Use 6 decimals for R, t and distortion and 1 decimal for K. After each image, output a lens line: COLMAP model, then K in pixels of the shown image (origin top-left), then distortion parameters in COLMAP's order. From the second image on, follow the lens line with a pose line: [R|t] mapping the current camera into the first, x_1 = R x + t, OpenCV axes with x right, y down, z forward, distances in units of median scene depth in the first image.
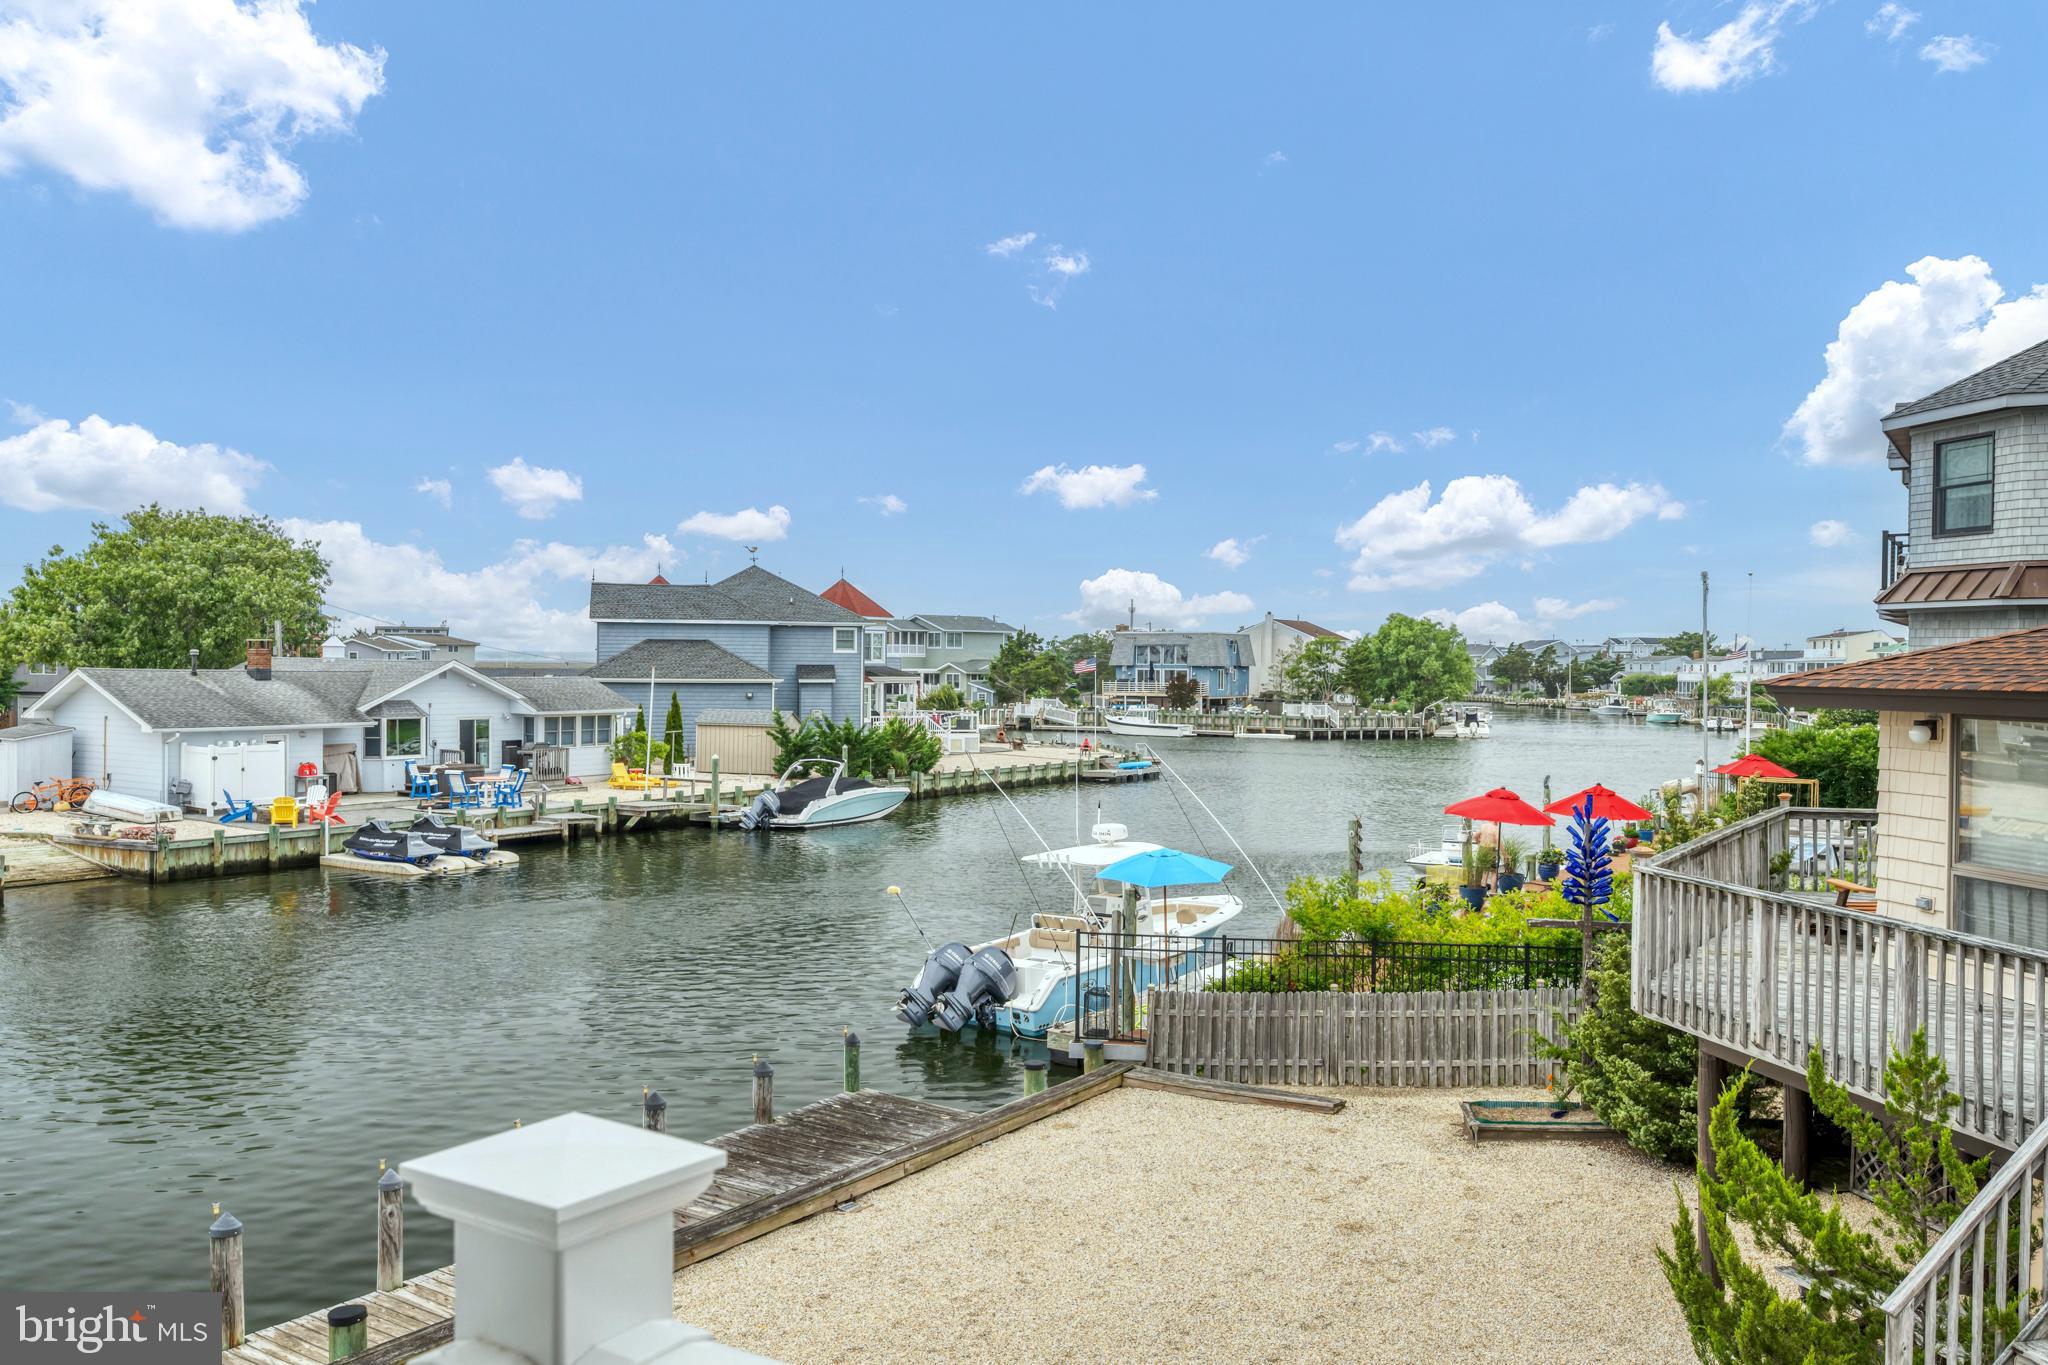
lens RADIAL K [[1656.1, 0, 1024.0], [0, 1656.1, 682.5], [0, 0, 1]] dist [-0.004968, -0.000355]
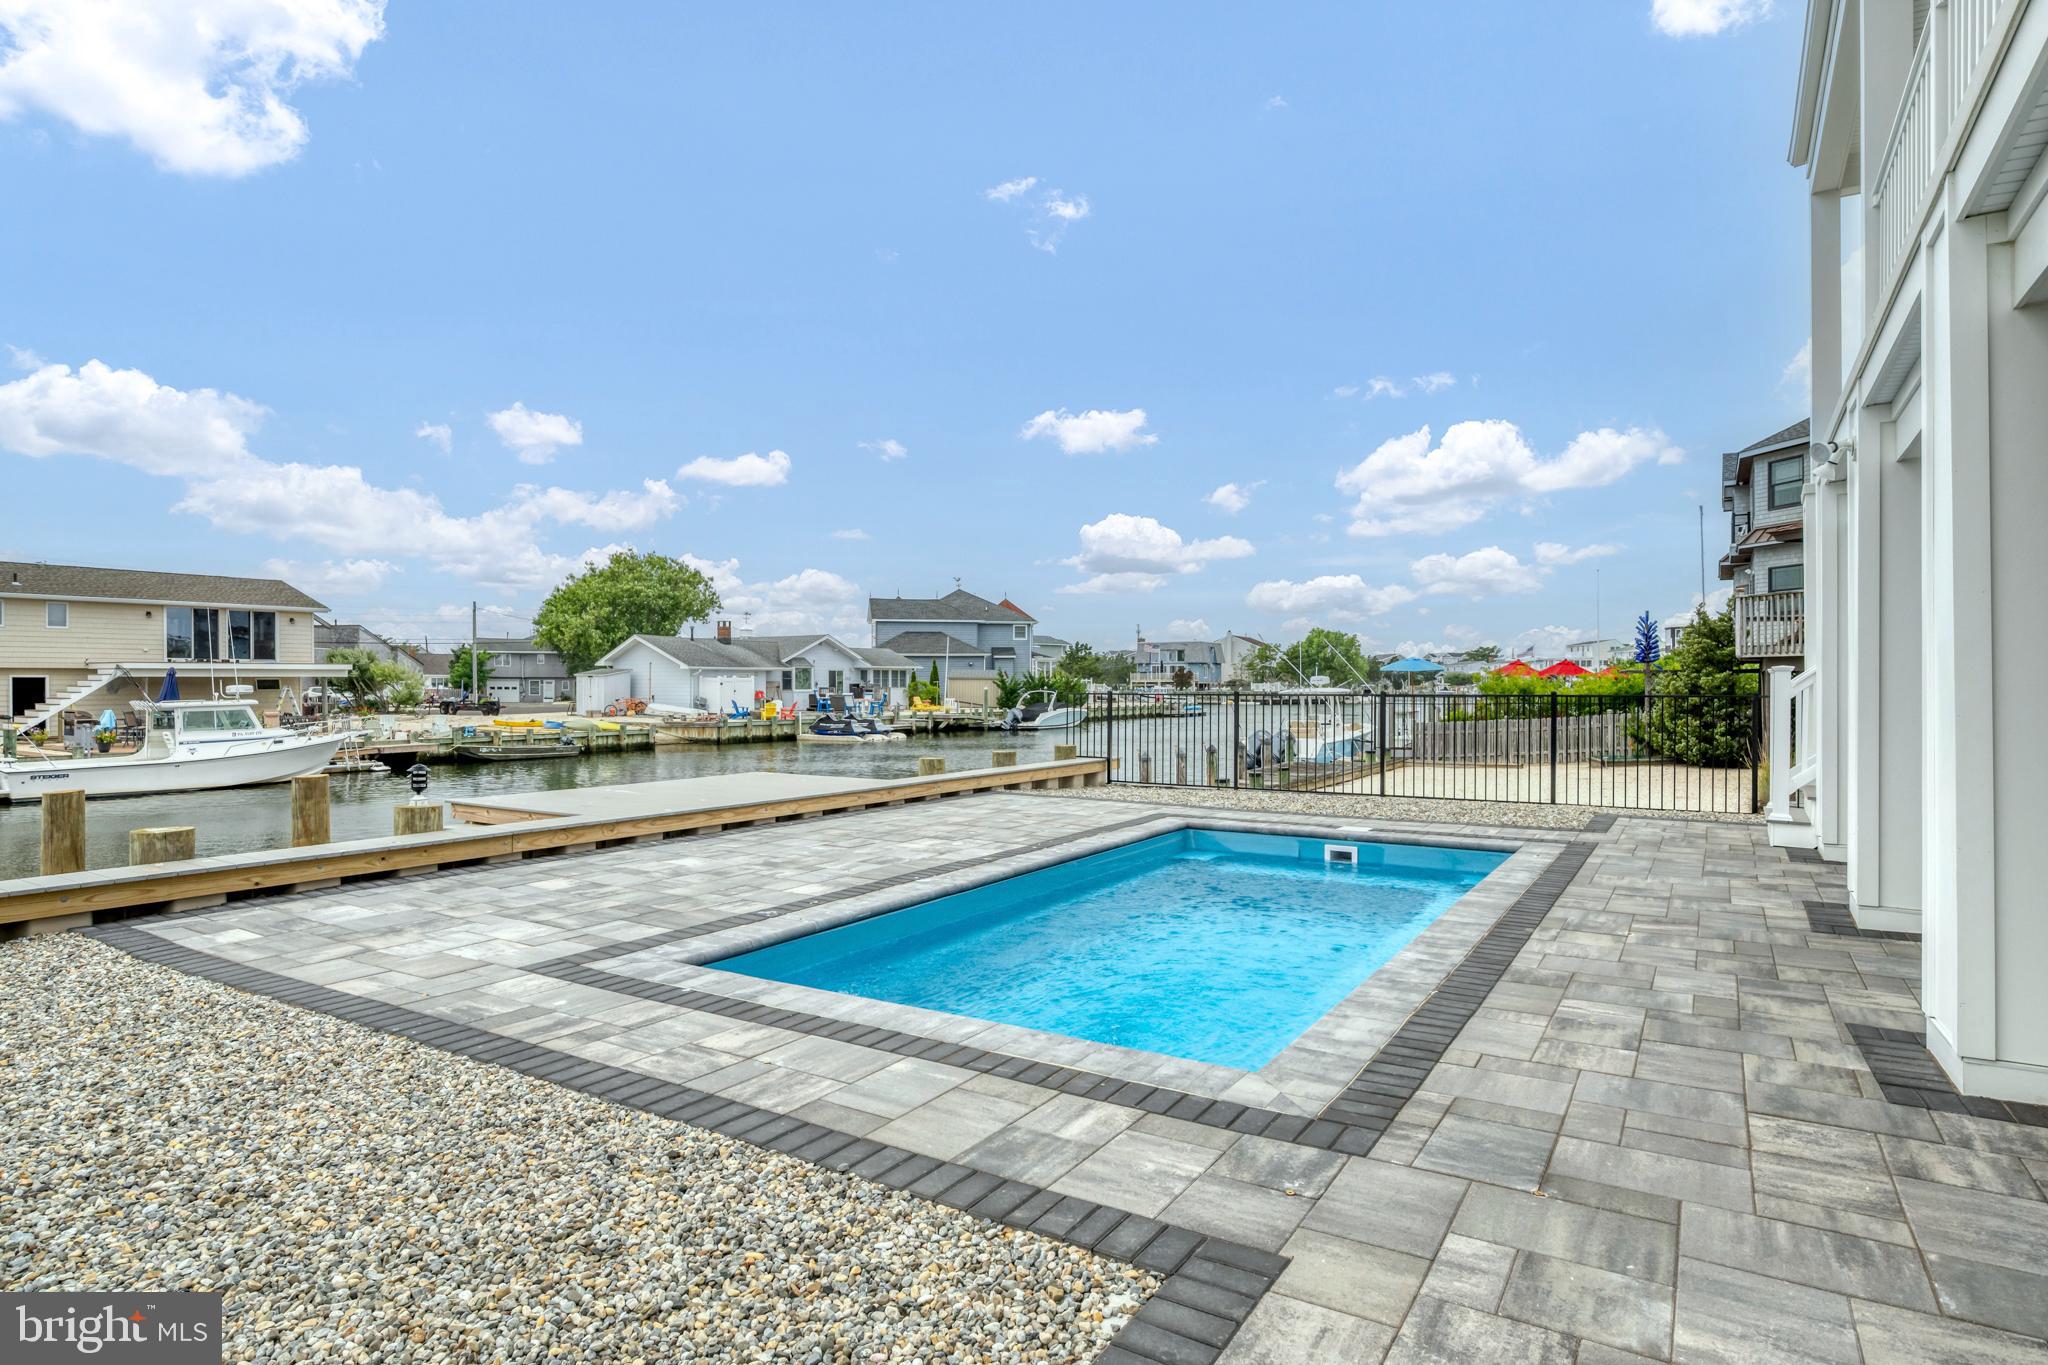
lens RADIAL K [[1096.9, 0, 1024.0], [0, 1096.9, 682.5], [0, 0, 1]] dist [-0.003091, -0.000635]
pose [[0.999936, -0.011330, 0.000275, -0.103697], [0.011333, 0.999859, -0.012364, 0.037696], [-0.000135, 0.012367, 0.999924, -0.092343]]
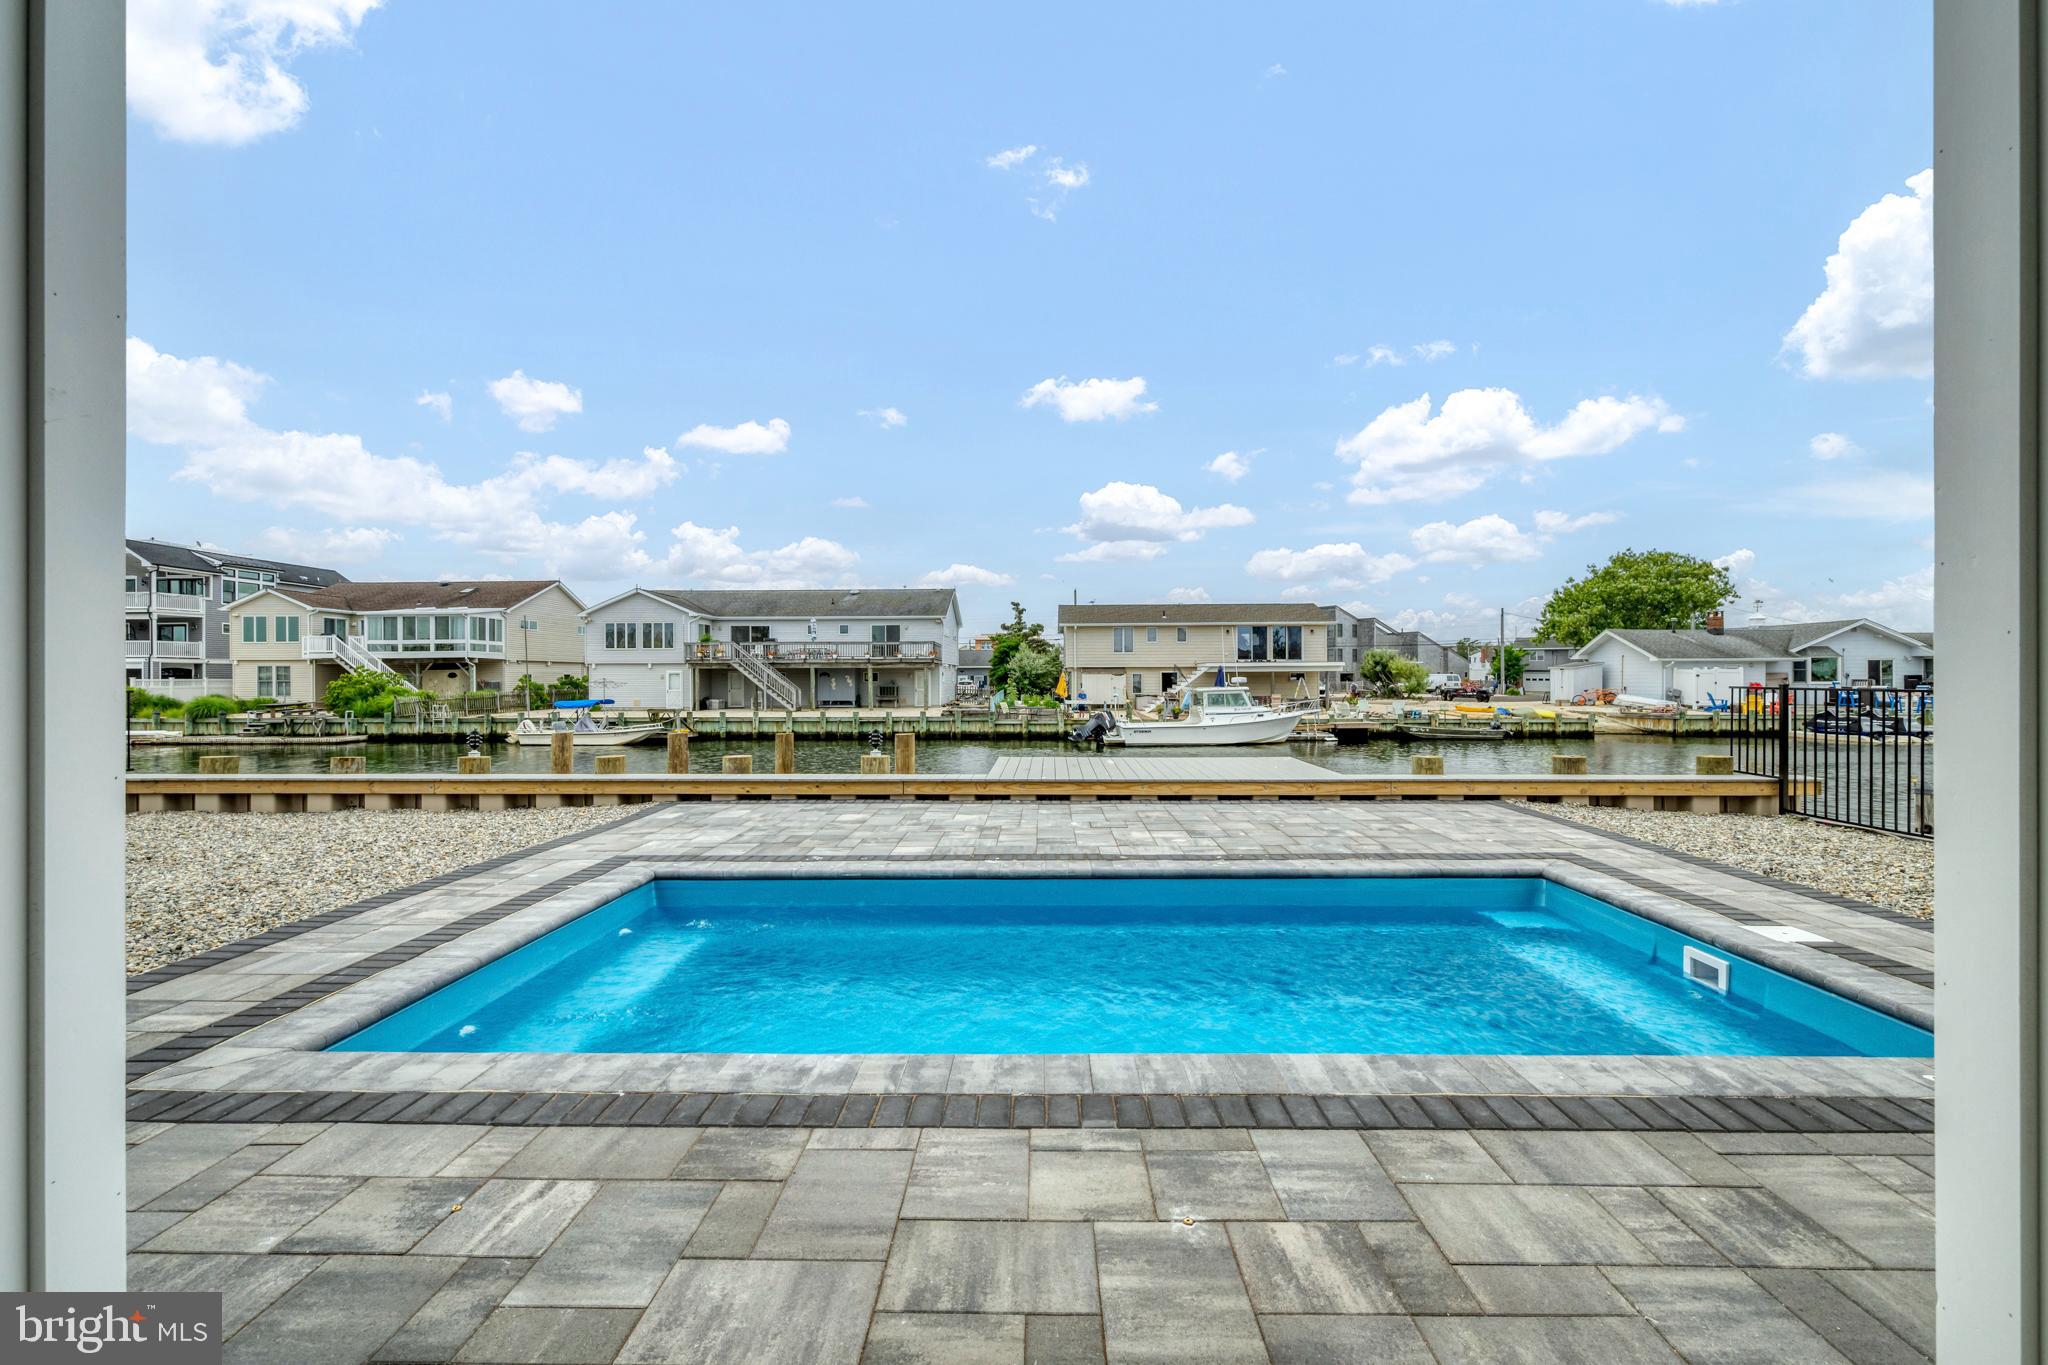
lens RADIAL K [[876.9, 0, 1024.0], [0, 876.9, 682.5], [0, 0, 1]] dist [-0.000820, -0.000008]
pose [[0.521034, -0.005921, -0.853515, -0.047384], [-0.002623, 0.999960, -0.008538, 0.037828], [0.853532, 0.006688, 0.520998, -0.041057]]
